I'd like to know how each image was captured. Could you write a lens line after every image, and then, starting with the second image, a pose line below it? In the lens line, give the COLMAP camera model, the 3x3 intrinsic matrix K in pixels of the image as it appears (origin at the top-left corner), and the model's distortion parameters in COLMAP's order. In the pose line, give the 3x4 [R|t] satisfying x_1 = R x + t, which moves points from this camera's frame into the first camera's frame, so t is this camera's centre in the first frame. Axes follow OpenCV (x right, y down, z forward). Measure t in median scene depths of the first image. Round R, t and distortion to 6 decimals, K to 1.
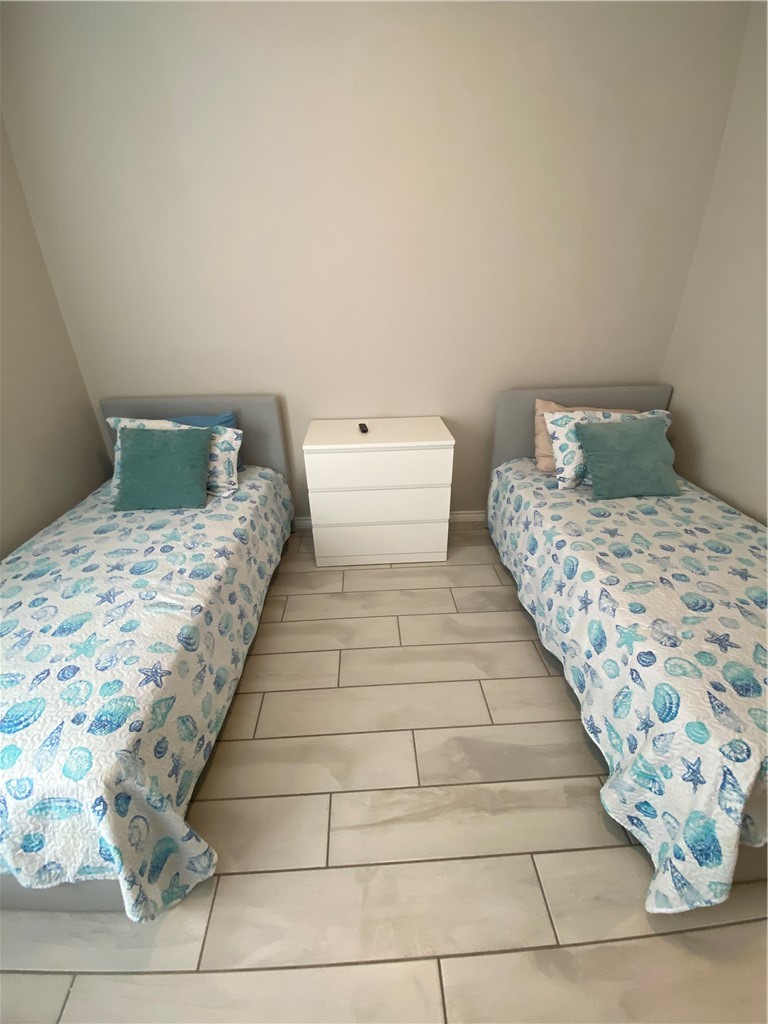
lens RADIAL K [[416.5, 0, 383.4], [0, 416.5, 509.2], [0, 0, 1]] dist [0.002736, -0.000016]
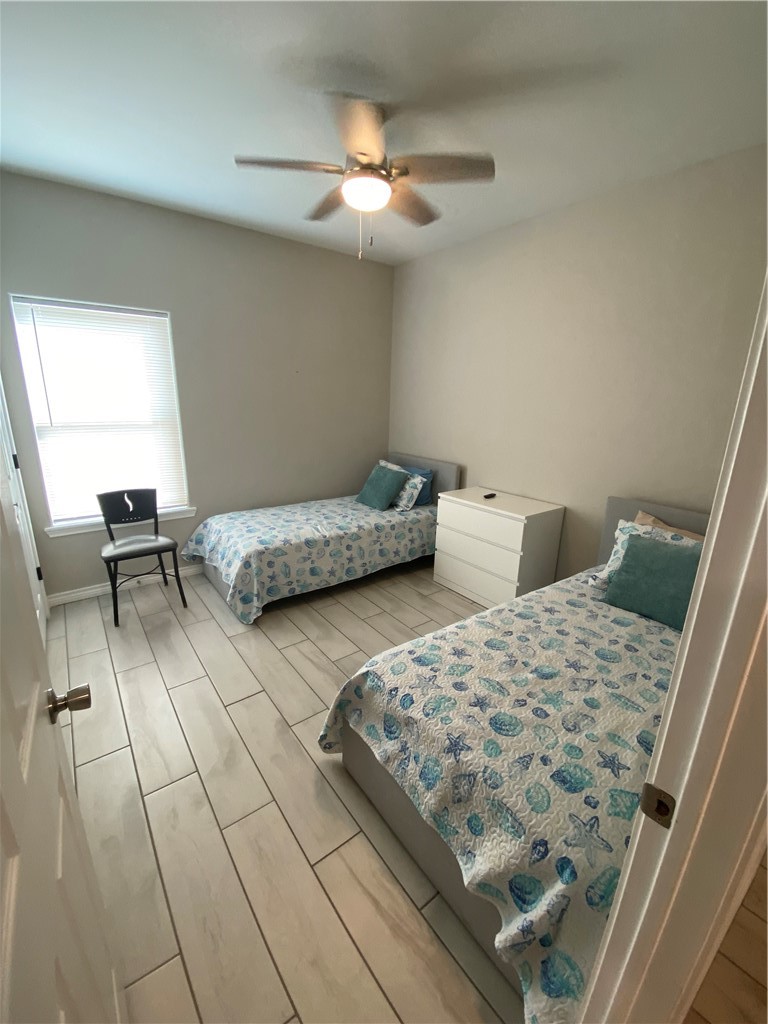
lens RADIAL K [[418.0, 0, 381.1], [0, 418.0, 510.1], [0, 0, 1]] dist [0.039211, -0.031059]
pose [[0.554831, 0.248604, -0.793951, 1.079113], [-0.418602, 0.908133, -0.008171, 0.009561], [0.718982, 0.336883, 0.607926, -0.107259]]
